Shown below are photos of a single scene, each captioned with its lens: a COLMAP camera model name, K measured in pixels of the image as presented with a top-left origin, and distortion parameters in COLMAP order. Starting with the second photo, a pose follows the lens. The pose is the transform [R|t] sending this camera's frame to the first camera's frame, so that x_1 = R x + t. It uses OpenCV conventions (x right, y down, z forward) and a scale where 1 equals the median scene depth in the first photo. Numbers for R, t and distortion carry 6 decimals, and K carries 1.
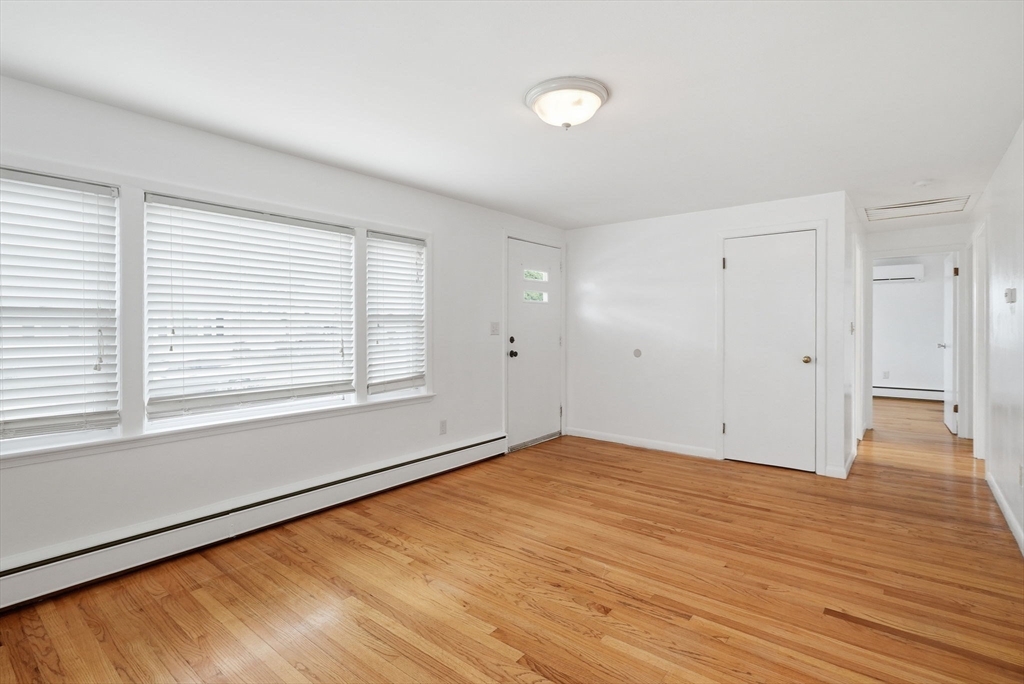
lens RADIAL K [[495.1, 0, 512.0], [0, 495.1, 342.0], [0, 0, 1]] dist [-0.001879, -0.000424]
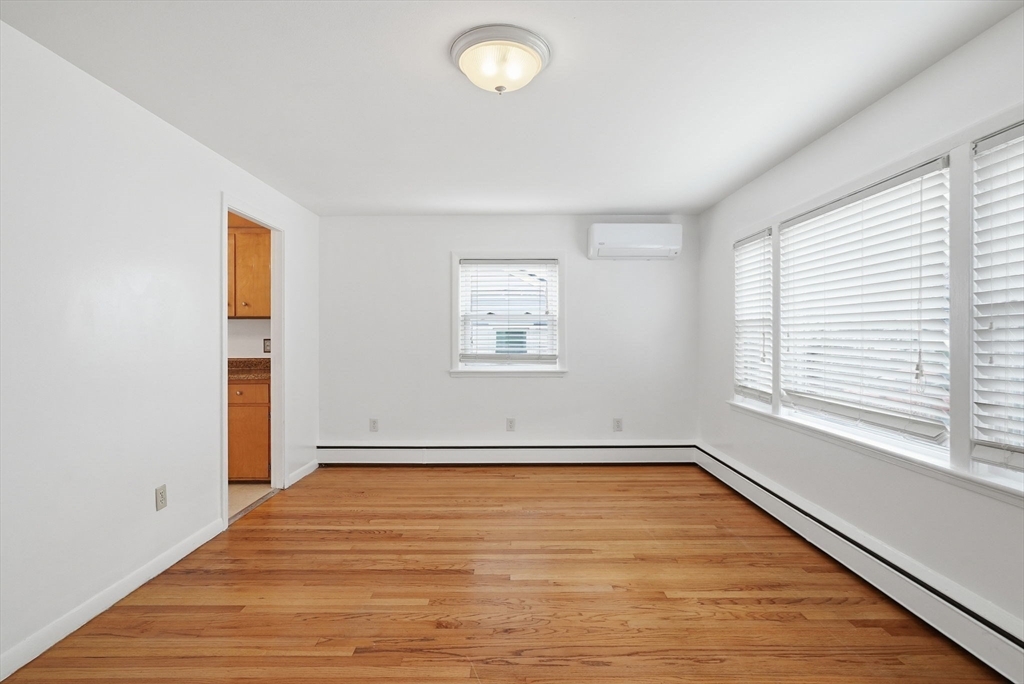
lens RADIAL K [[495.1, 0, 512.0], [0, 495.1, 342.0], [0, 0, 1]] dist [-0.001879, -0.000424]
pose [[-0.778650, 0.011416, -0.627354, 0.565454], [-0.016170, 0.999137, 0.038251, -0.038944], [0.627250, 0.039929, -0.777794, 1.508288]]
